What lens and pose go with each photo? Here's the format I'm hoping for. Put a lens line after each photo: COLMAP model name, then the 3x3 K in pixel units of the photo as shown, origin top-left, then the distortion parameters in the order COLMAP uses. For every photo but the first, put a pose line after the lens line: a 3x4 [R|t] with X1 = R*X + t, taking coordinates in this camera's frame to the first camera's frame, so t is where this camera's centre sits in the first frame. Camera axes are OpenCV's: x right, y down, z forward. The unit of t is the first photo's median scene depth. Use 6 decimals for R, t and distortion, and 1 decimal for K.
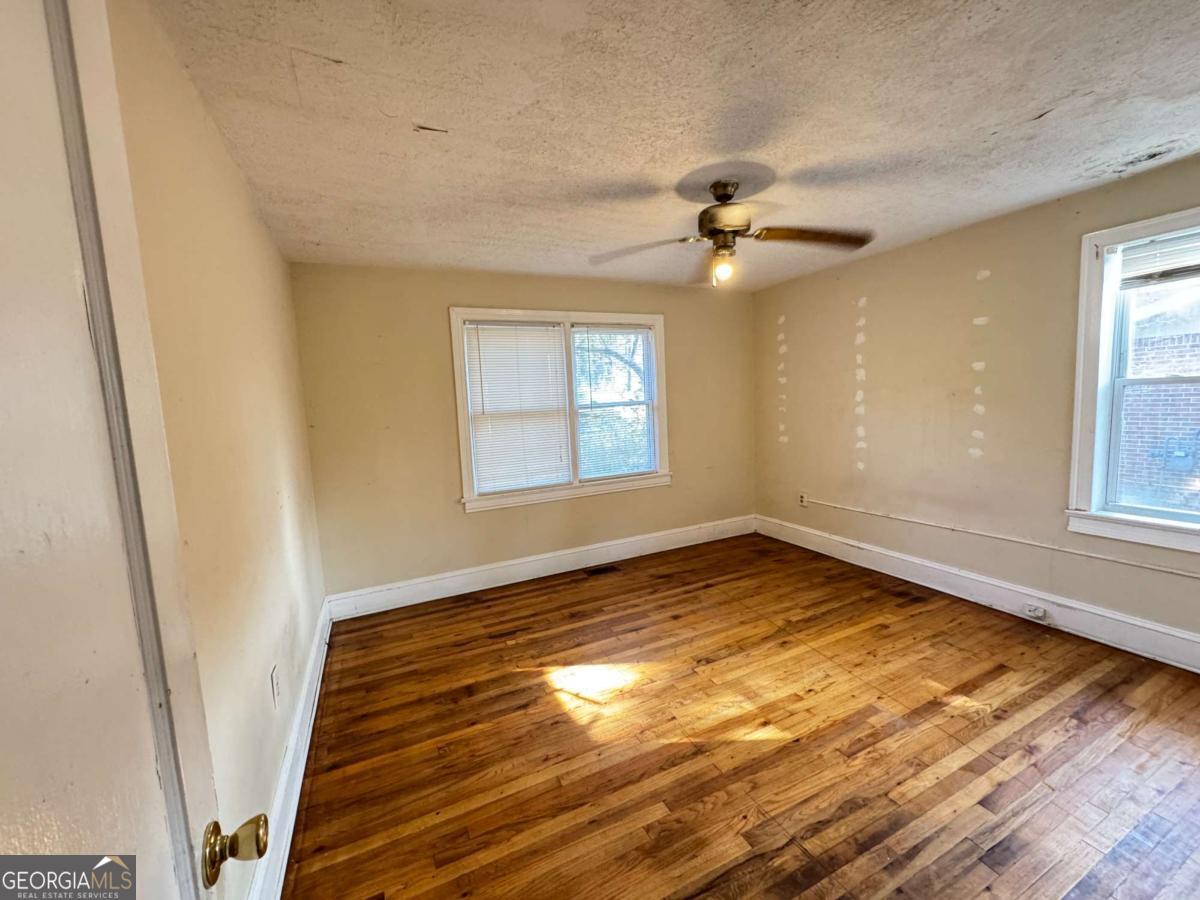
lens RADIAL K [[478.1, 0, 601.2], [0, 478.1, 450.6], [0, 0, 1]] dist [-0.003066, 0.000215]
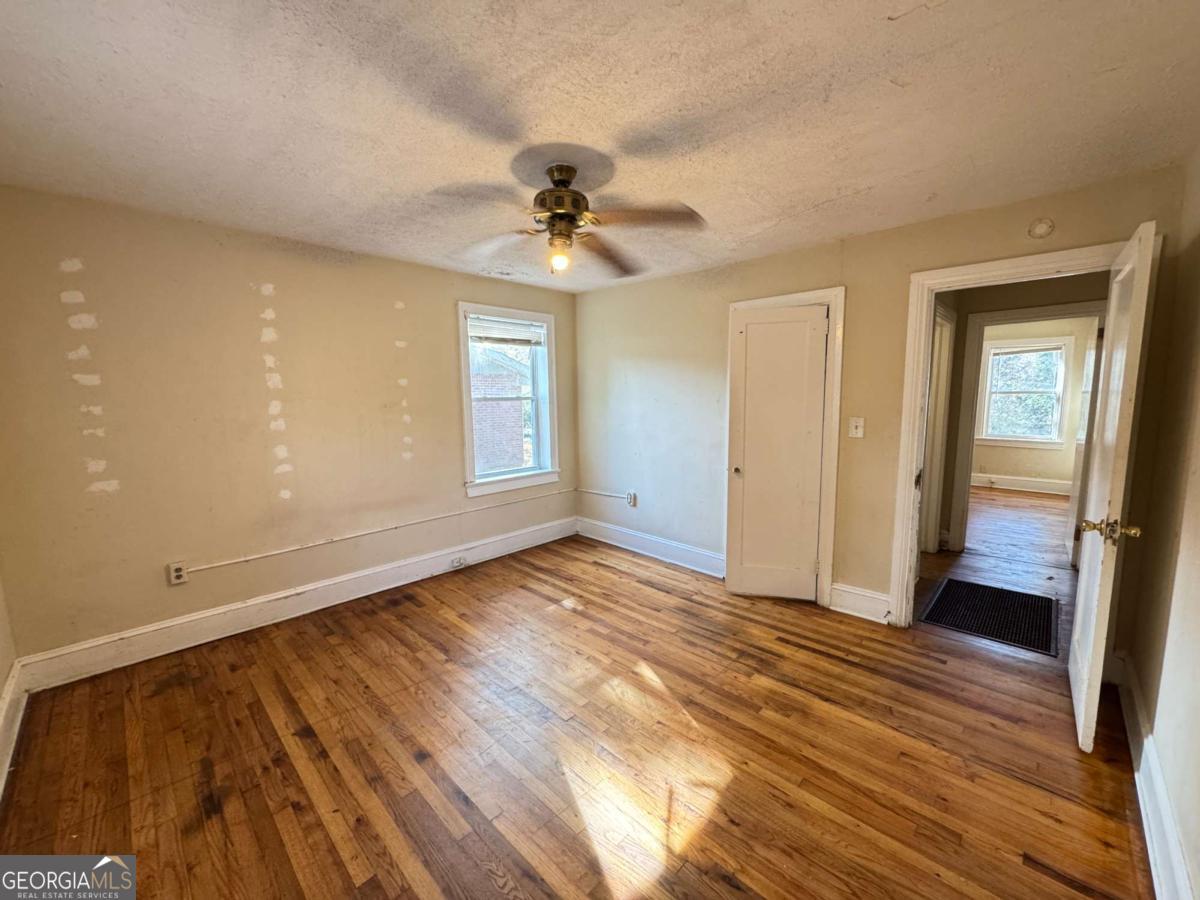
lens RADIAL K [[478.1, 0, 601.2], [0, 478.1, 450.6], [0, 0, 1]] dist [-0.003066, 0.000215]
pose [[-0.348066, -0.062268, 0.935400, -0.489341], [0.124518, 0.985880, 0.111962, -0.081541], [-0.929164, 0.155445, -0.335398, 0.962223]]
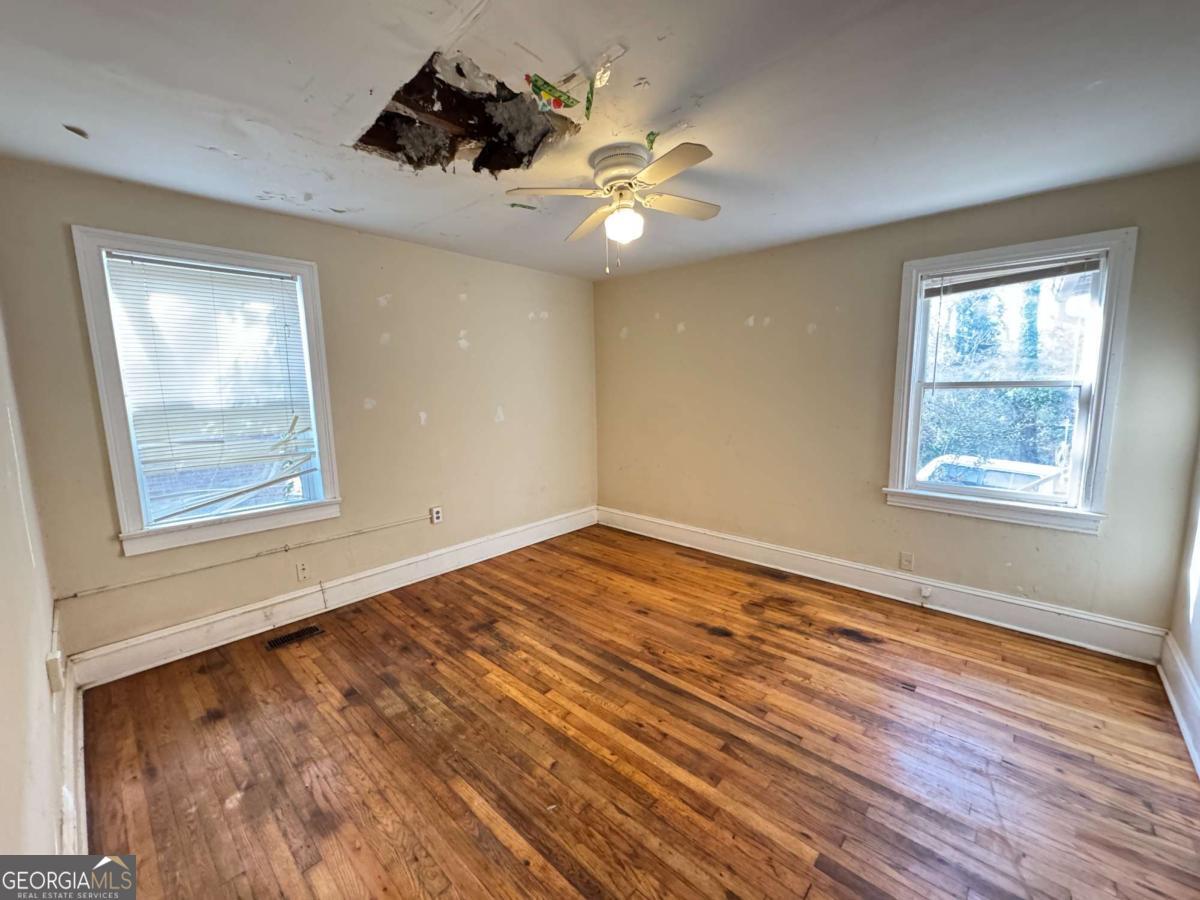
lens RADIAL K [[476.1, 0, 600.0], [0, 476.1, 450.0], [0, 0, 1]] dist [0.001055, 0.000304]
pose [[-0.368611, -0.071512, 0.926829, -0.184640], [0.130139, 0.983248, 0.127623, -0.032198], [-0.920429, 0.167660, -0.353129, 0.389116]]
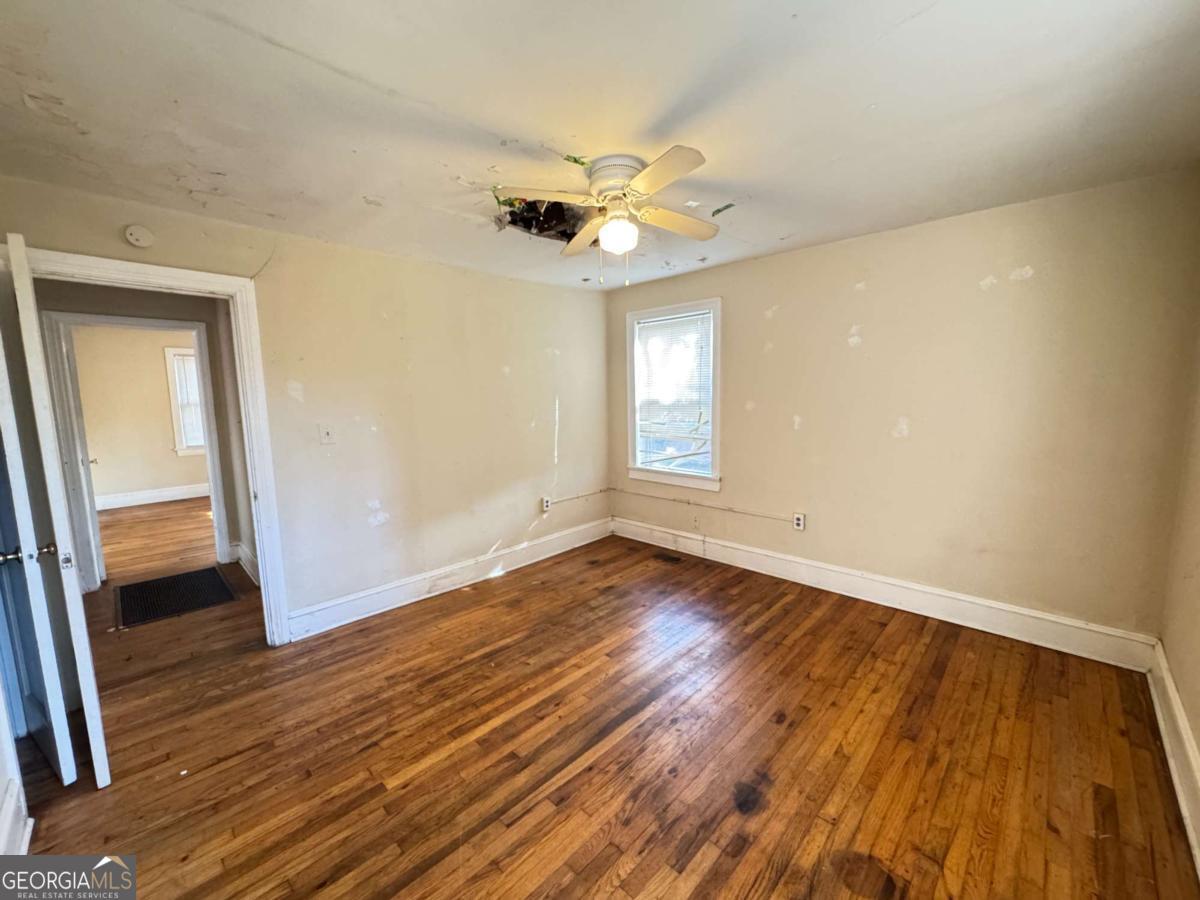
lens RADIAL K [[478.1, 0, 601.2], [0, 478.1, 450.6], [0, 0, 1]] dist [-0.003066, 0.000215]
pose [[0.937346, -0.008176, 0.348305, 0.212227], [0.006176, 0.999957, 0.006852, 0.044243], [-0.348346, -0.004272, 0.937356, -0.594928]]
